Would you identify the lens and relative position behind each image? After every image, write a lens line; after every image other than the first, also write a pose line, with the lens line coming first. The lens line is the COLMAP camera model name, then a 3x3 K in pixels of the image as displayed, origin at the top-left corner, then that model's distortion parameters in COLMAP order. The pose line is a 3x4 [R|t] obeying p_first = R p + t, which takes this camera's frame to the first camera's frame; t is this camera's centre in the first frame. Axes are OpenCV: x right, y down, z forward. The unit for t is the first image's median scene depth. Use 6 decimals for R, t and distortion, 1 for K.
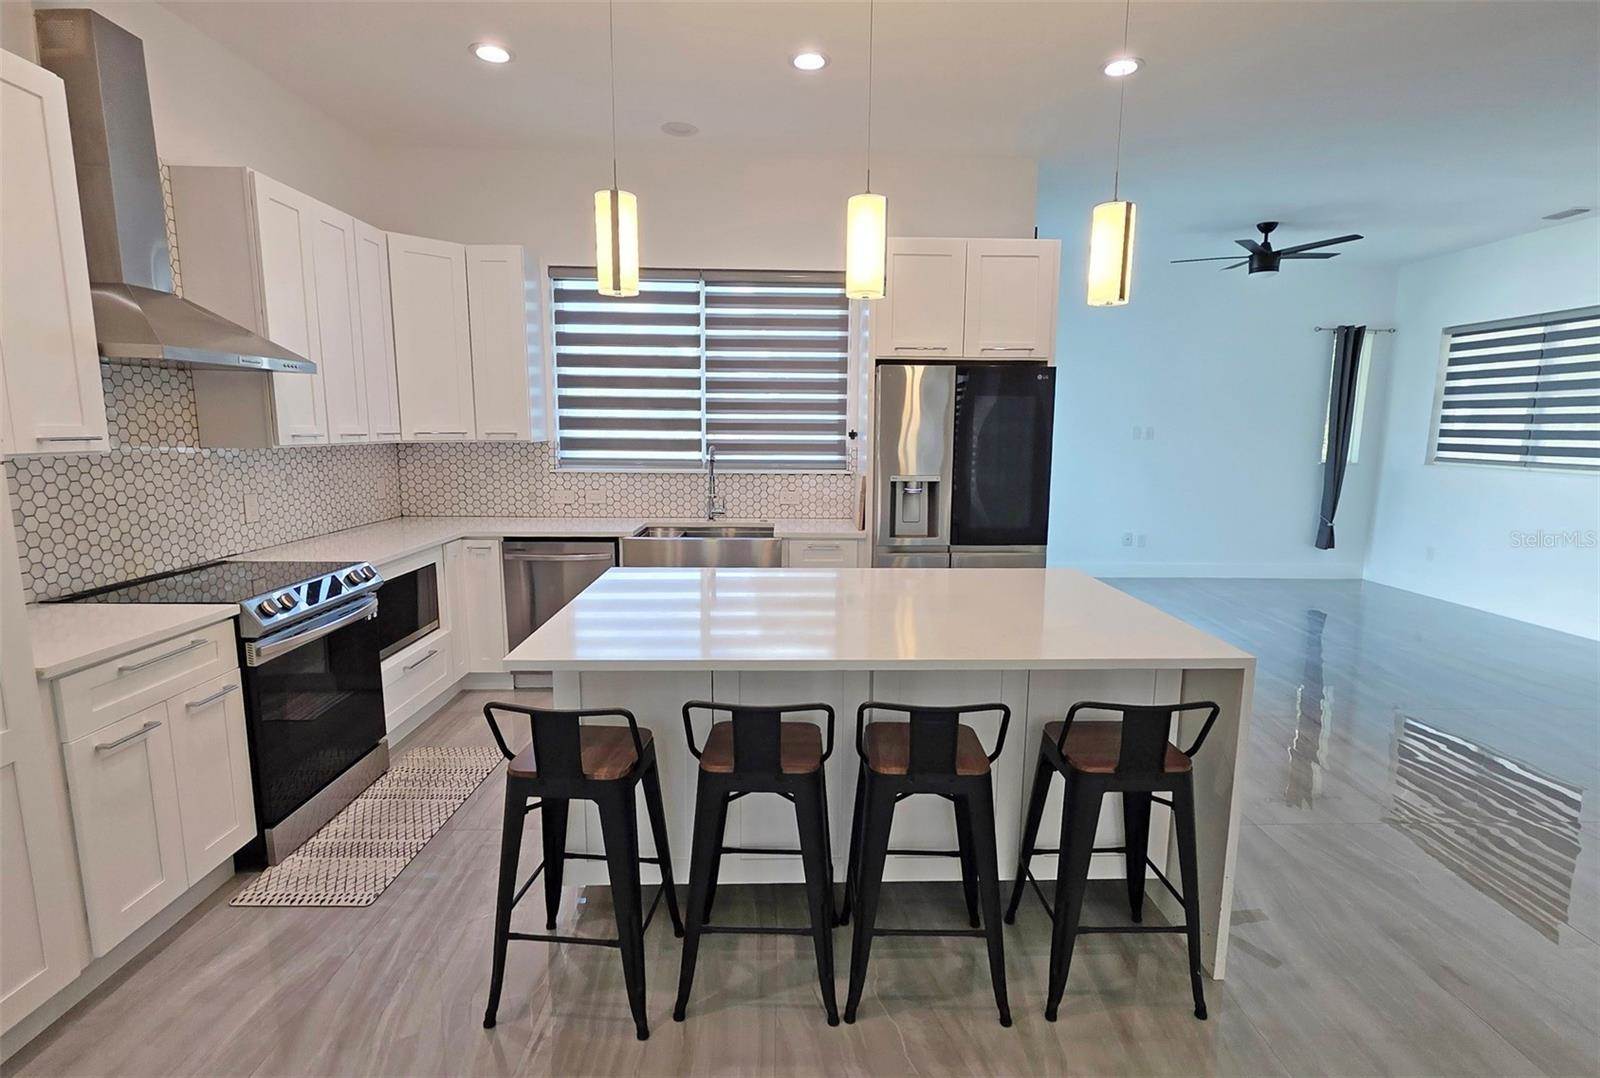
lens RADIAL K [[762.5, 0, 799.9], [0, 762.5, 562.2], [0, 0, 1]] dist [0.002749, -0.002676]
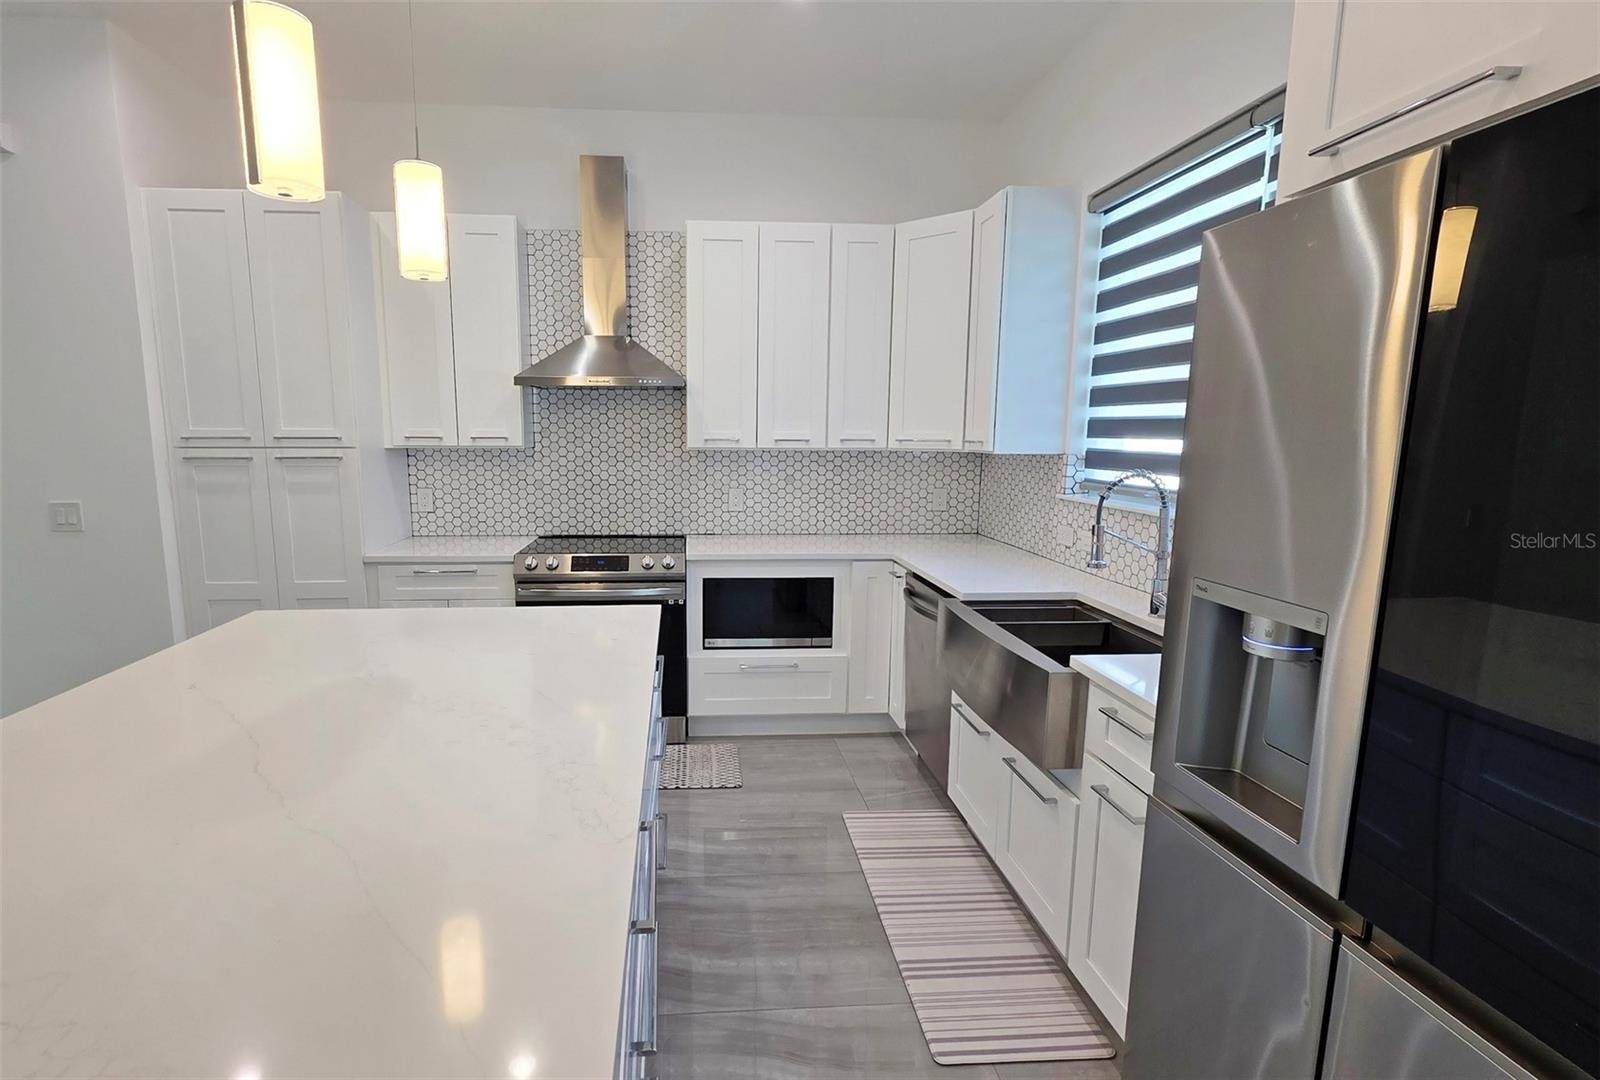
lens RADIAL K [[768.7, 0, 716.6], [0, 768.7, 548.2], [0, 0, 1]] dist [0.000254, -0.000201]
pose [[0.036176, 0.145011, -0.988769, 0.415918], [-0.179283, 0.974306, 0.136330, -0.132029], [0.983132, 0.172338, 0.061245, 0.767523]]
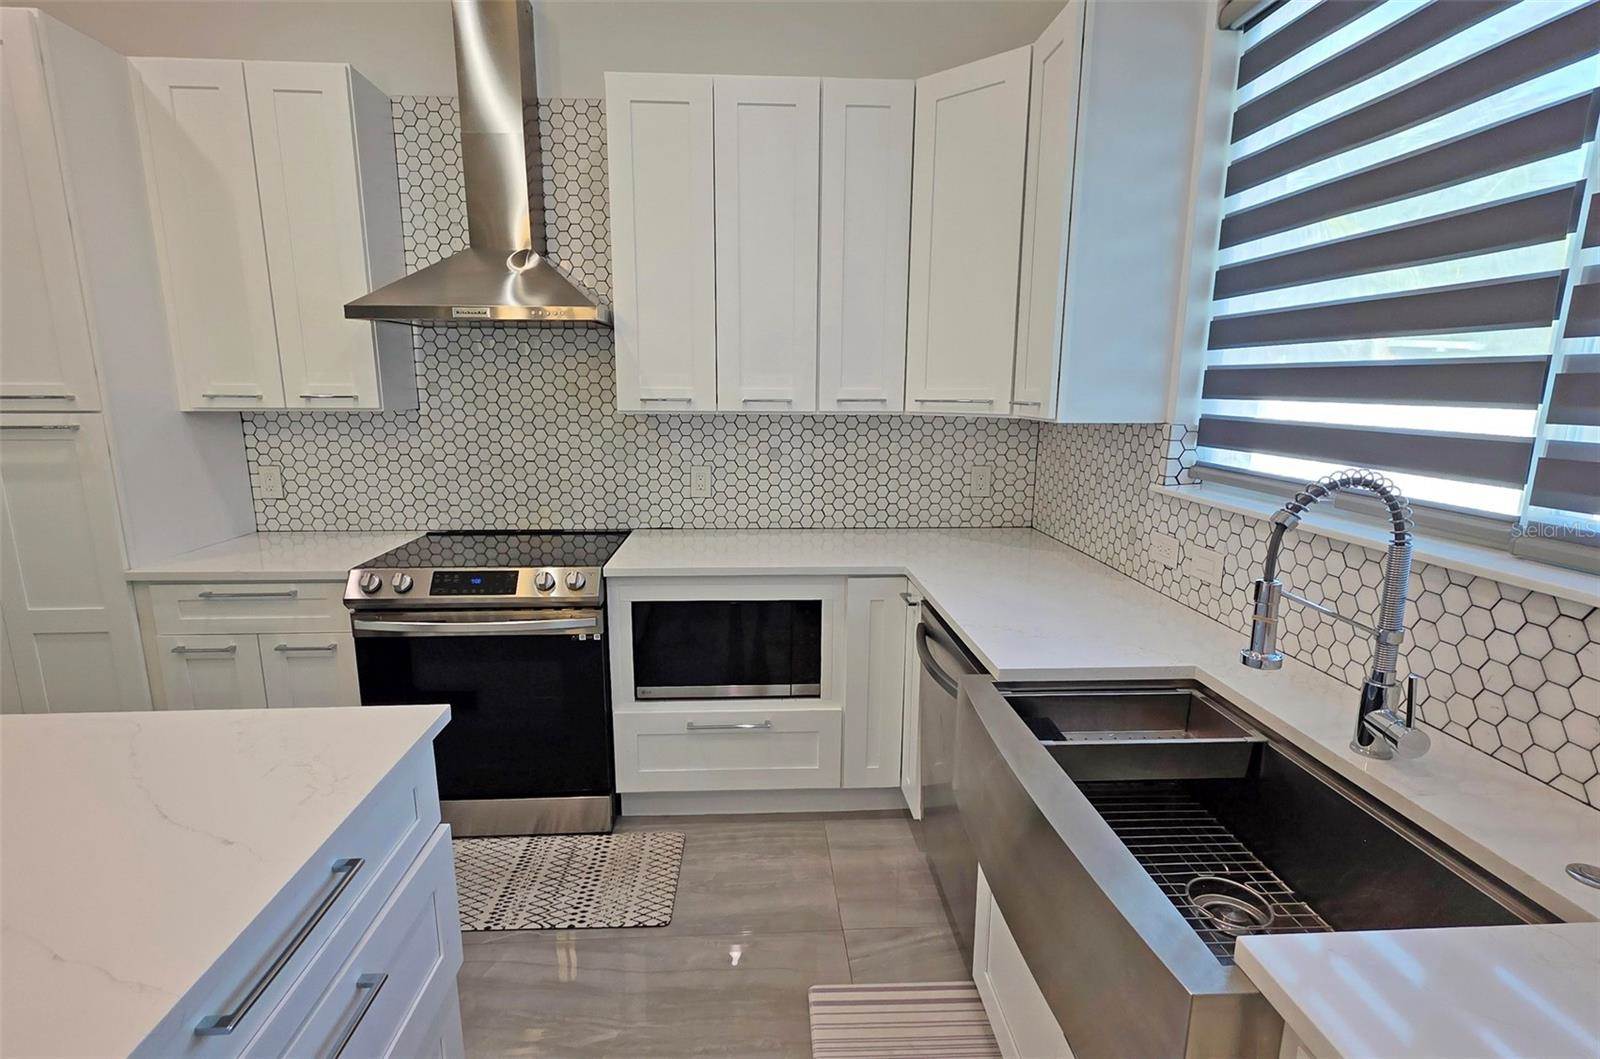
lens RADIAL K [[762.5, 0, 771.7], [0, 762.5, 537.3], [0, 0, 1]] dist [0.002749, -0.002676]
pose [[0.029375, 0.188768, -0.981582, 0.135748], [-0.179928, 0.966964, 0.180572, -0.154020], [0.983241, 0.171310, 0.062369, 0.875277]]
